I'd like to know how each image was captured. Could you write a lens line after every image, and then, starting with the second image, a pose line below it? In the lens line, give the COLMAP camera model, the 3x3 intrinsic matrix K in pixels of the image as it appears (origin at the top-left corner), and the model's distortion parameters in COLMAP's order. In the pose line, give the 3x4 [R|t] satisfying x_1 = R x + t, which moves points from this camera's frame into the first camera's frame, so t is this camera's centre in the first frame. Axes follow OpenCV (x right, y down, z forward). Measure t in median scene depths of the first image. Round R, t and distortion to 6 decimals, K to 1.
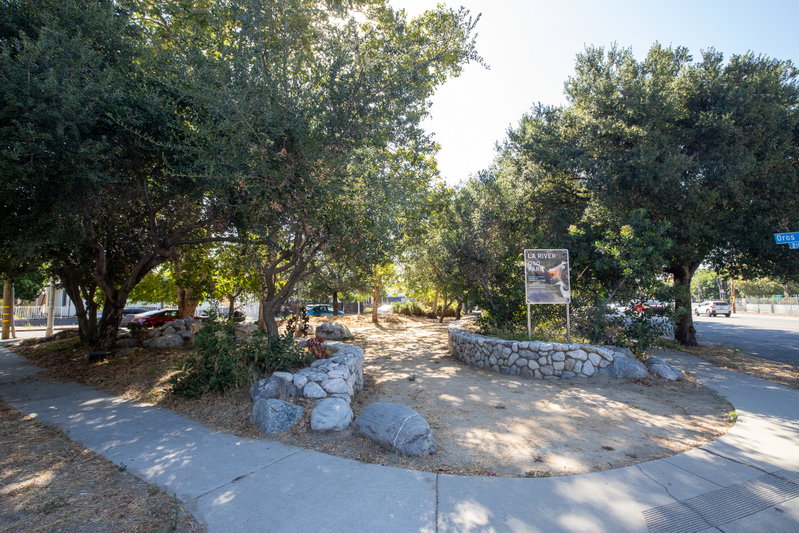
lens RADIAL K [[369.9, 0, 400.4], [0, 369.9, 267.4], [0, 0, 1]] dist [-0.000708, -0.000019]
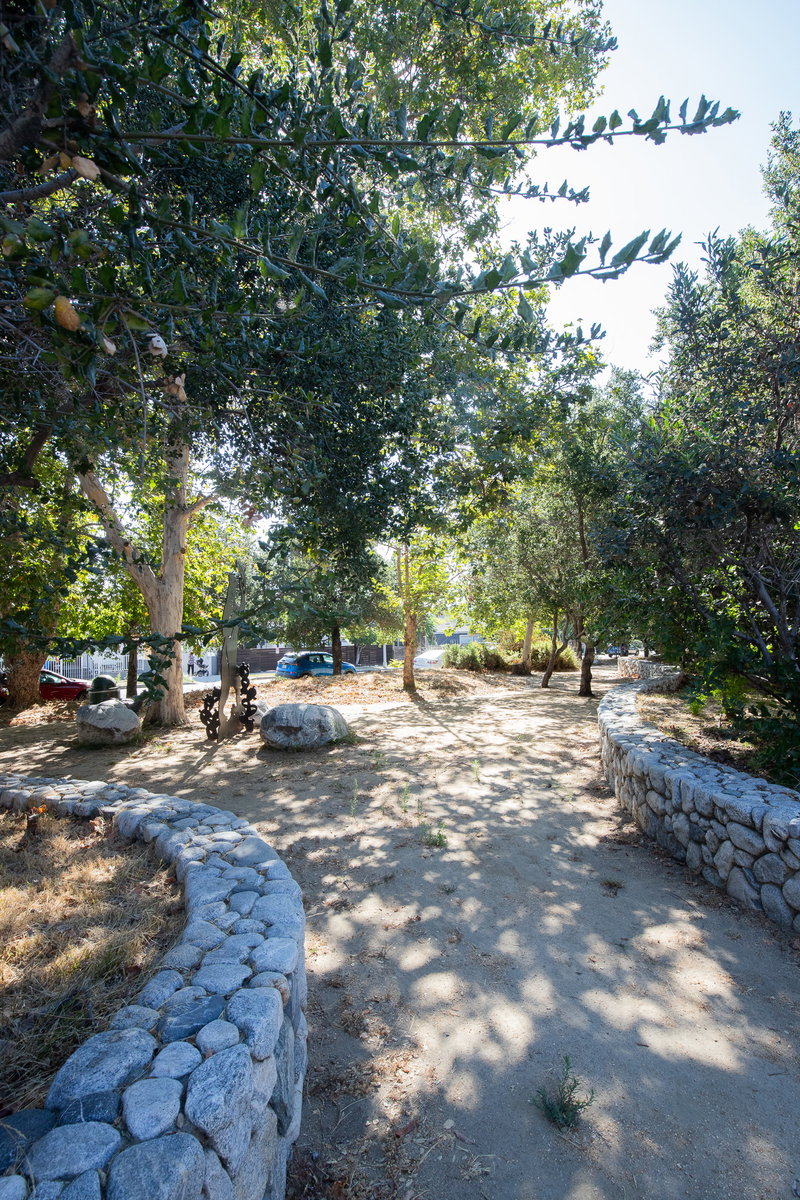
lens RADIAL K [[555.6, 0, 401.8], [0, 555.6, 601.5], [0, 0, 1]] dist [-0.000708, -0.000019]
pose [[0.994912, -0.027766, -0.096845, -0.004399], [0.030244, 0.999249, 0.024215, 0.014155], [0.096100, -0.027021, 0.995005, 0.253306]]
